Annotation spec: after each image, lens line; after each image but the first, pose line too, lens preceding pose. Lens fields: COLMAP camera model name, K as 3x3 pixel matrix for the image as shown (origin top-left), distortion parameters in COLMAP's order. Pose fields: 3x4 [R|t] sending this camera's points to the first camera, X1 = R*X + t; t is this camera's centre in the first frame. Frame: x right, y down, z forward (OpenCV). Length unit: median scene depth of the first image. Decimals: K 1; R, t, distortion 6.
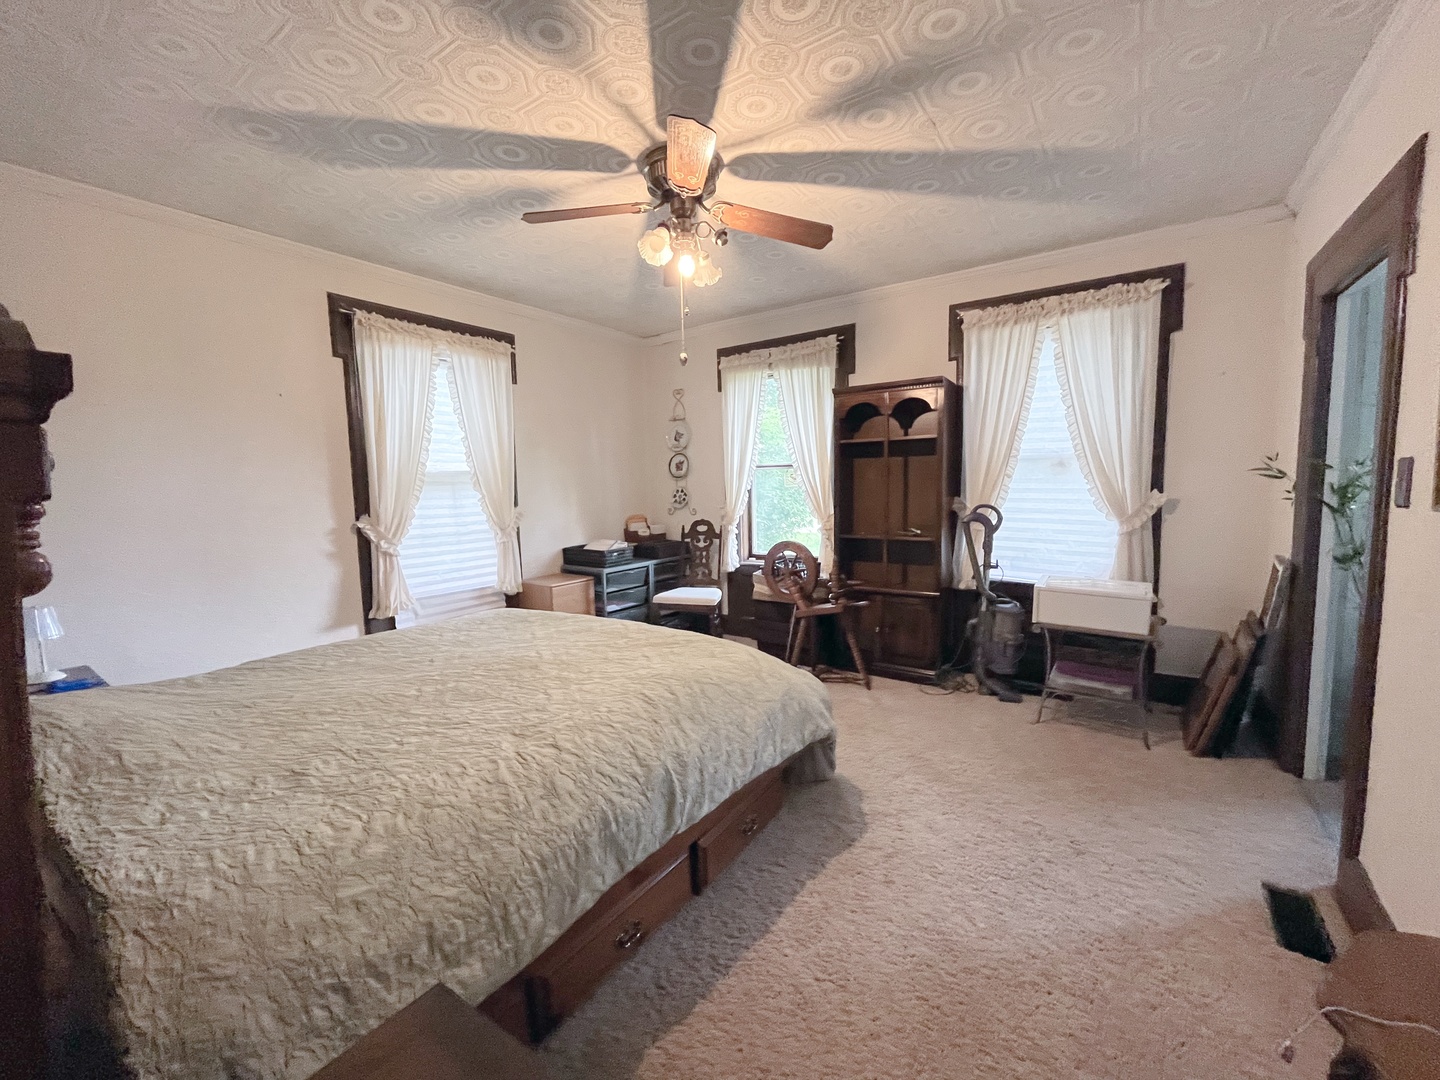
lens RADIAL K [[586.6, 0, 716.2], [0, 586.6, 539.7], [0, 0, 1]] dist [-0.002107, -0.000219]
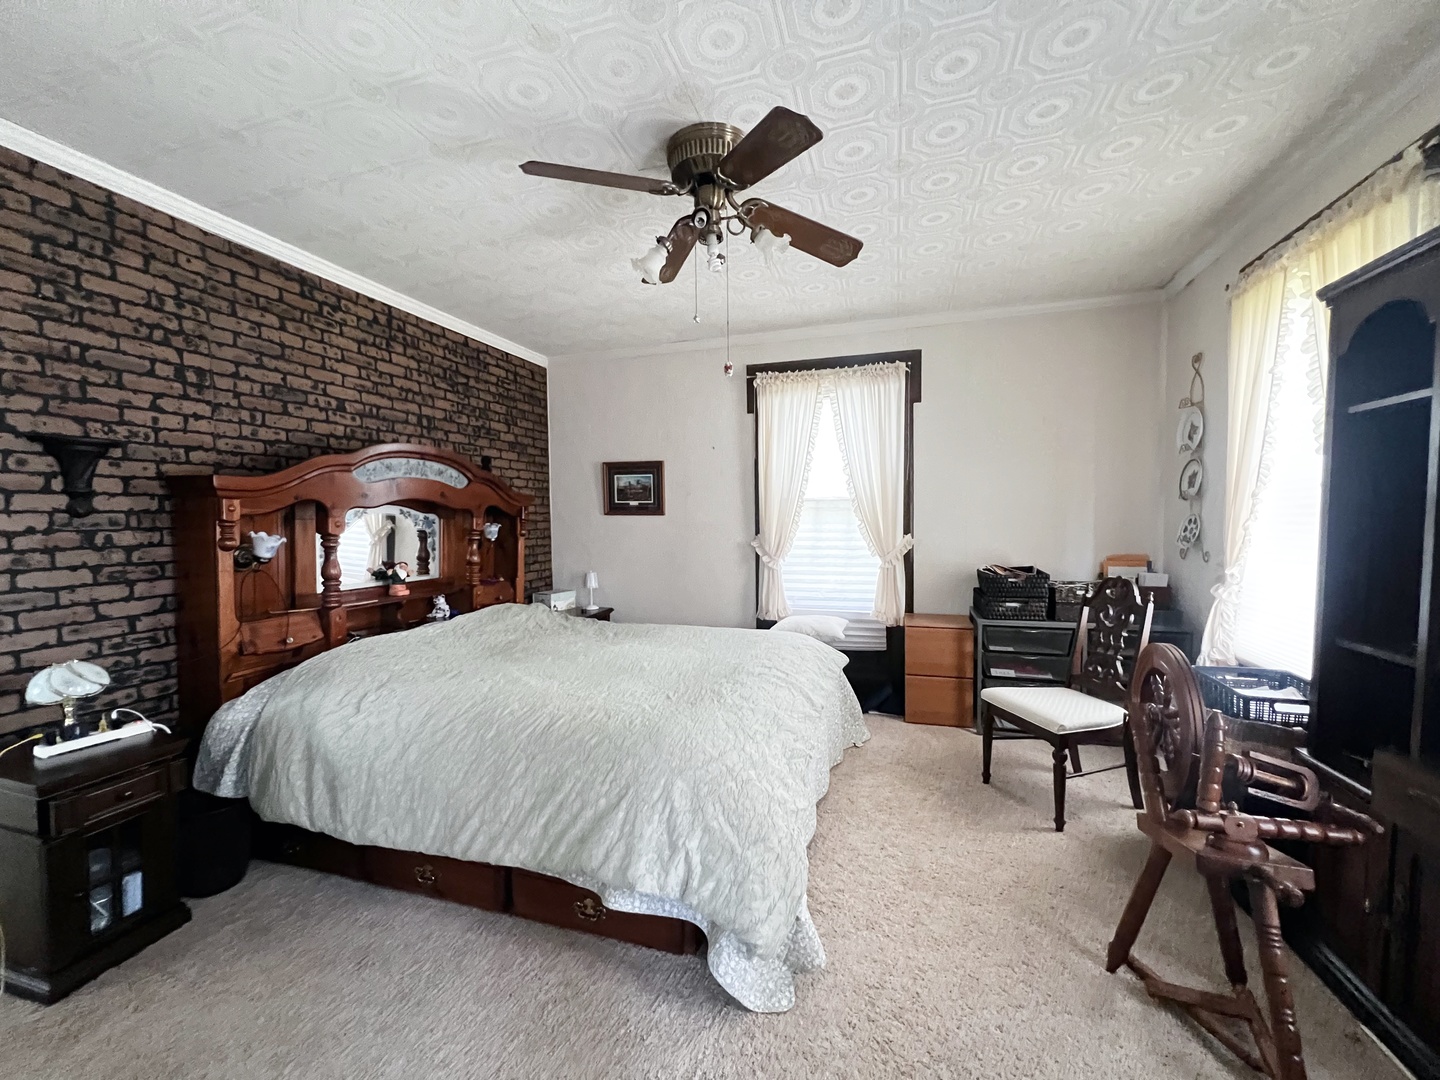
lens RADIAL K [[578.8, 0, 712.6], [0, 578.8, 542.5], [0, 0, 1]] dist [0.001804, -0.000656]
pose [[0.292519, 0.059884, -0.954383, 0.495682], [-0.086347, 0.995614, 0.036006, -0.054243], [0.952353, 0.071875, 0.296407, 0.479940]]
